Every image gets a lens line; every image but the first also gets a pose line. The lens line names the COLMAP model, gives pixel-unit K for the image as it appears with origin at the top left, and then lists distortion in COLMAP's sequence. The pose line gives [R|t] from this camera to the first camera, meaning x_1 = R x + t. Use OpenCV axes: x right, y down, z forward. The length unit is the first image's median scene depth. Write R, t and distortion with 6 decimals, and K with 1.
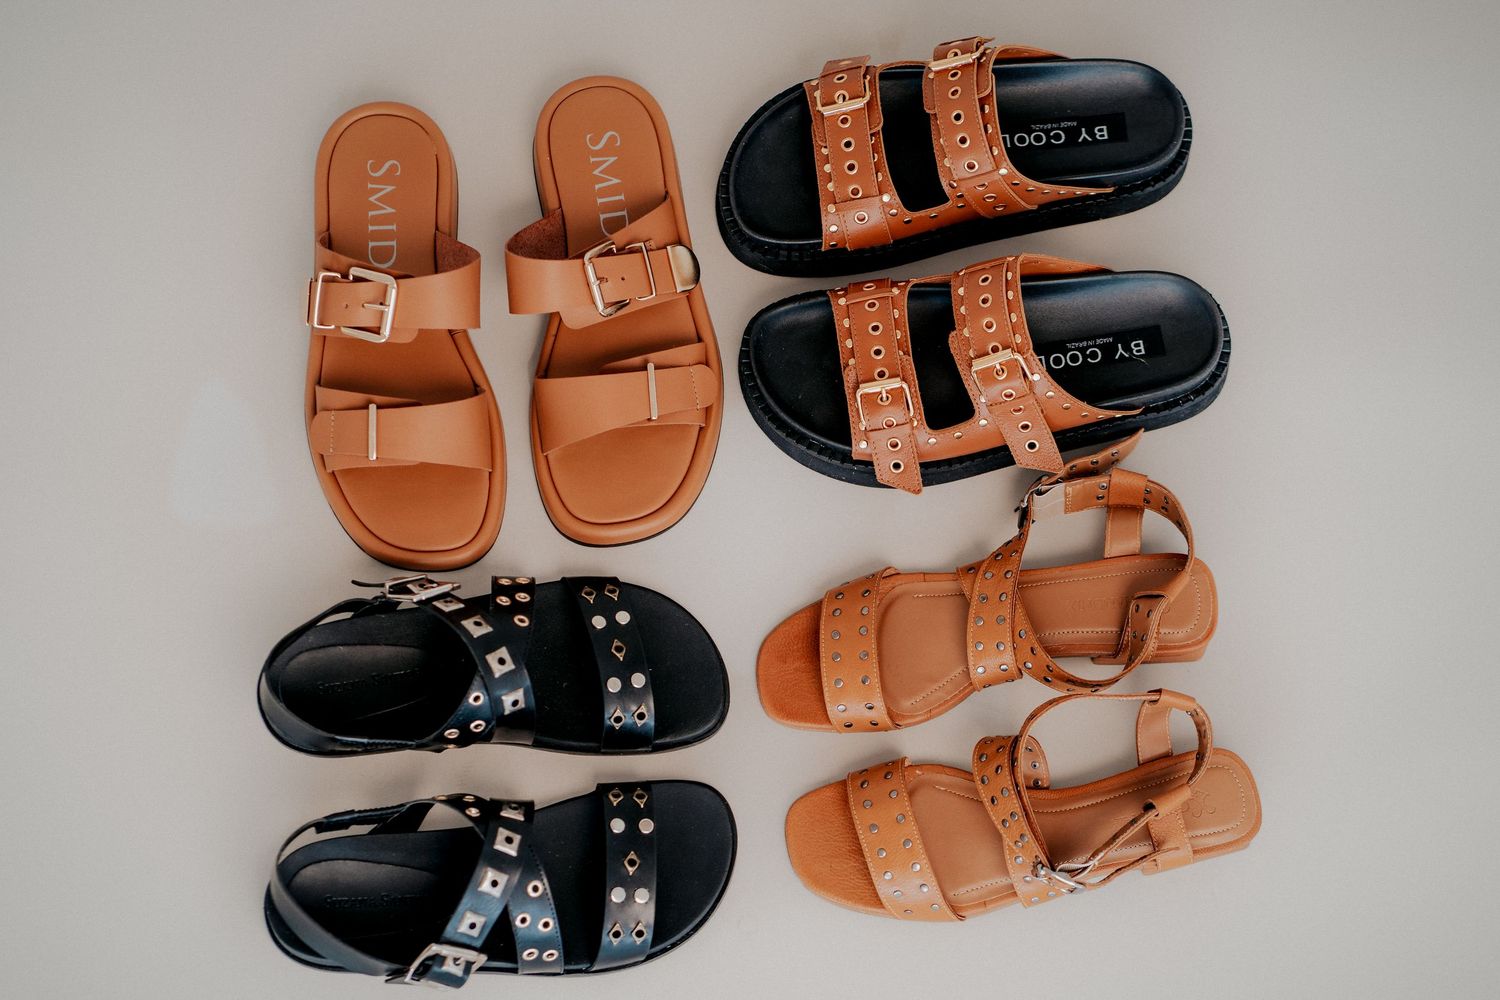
lens RADIAL K [[3659.9, 0, 748.1], [0, 3659.9, 501.6], [0, 0, 1]] dist [0.086482, 0.000000]
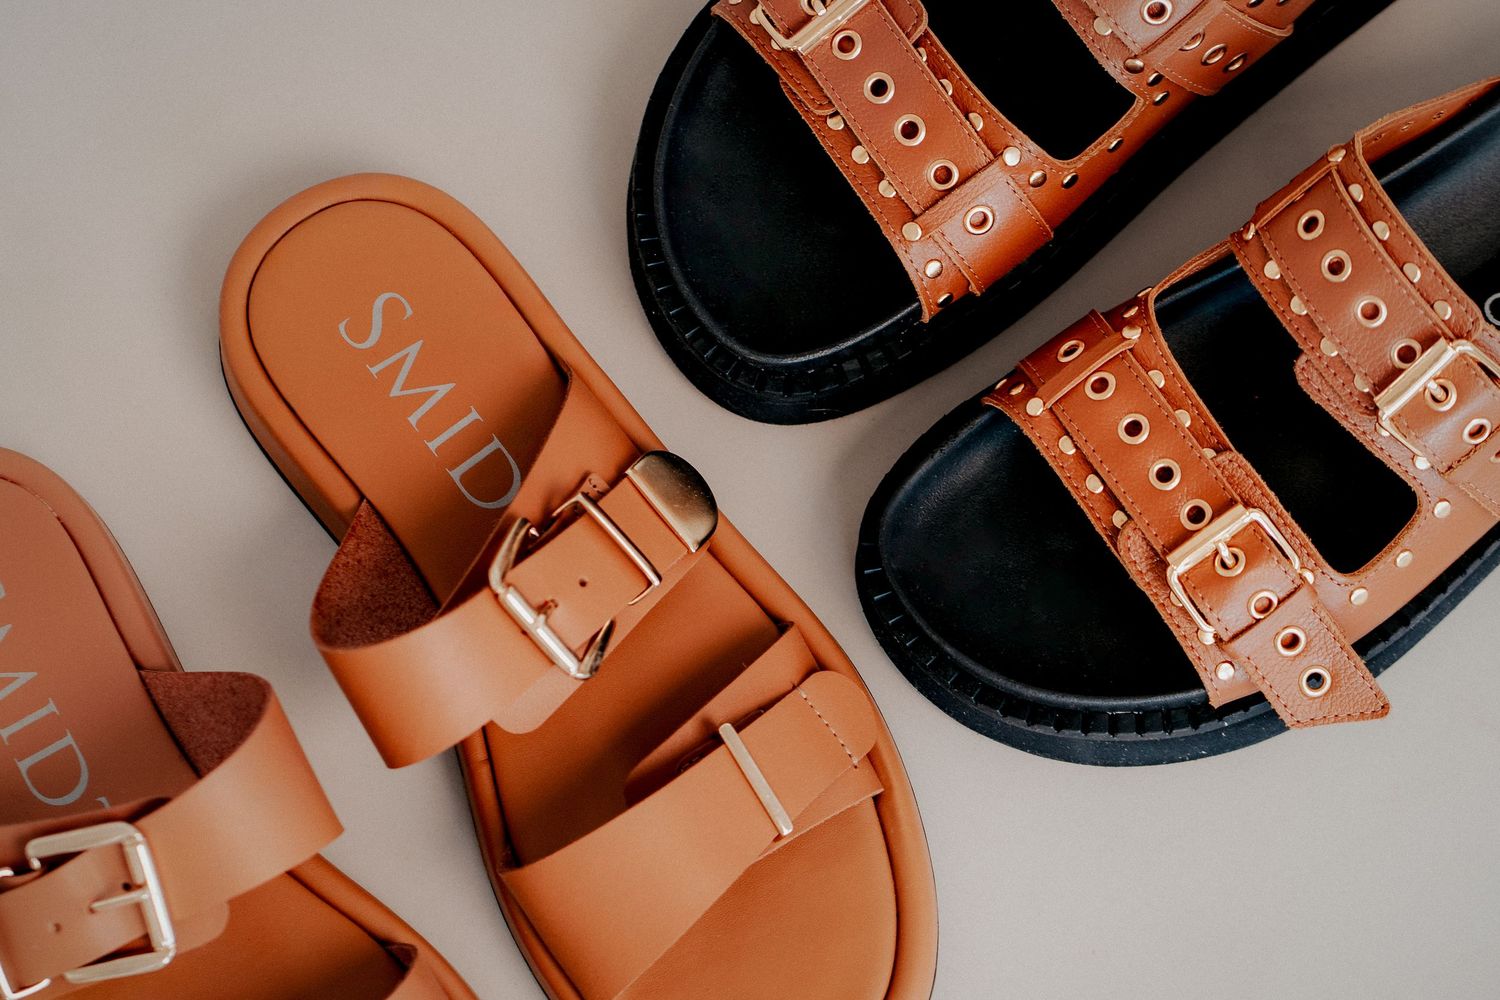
lens RADIAL K [[5382.8, 0, 750.8], [0, 5382.8, 498.4], [0, 0, 1]] dist [-0.070222, 0.000000]
pose [[0.886821, -0.450635, 0.102353, -0.077720], [0.449225, 0.892621, 0.037747, -0.085124], [-0.108373, 0.012504, 0.994032, 0.347416]]
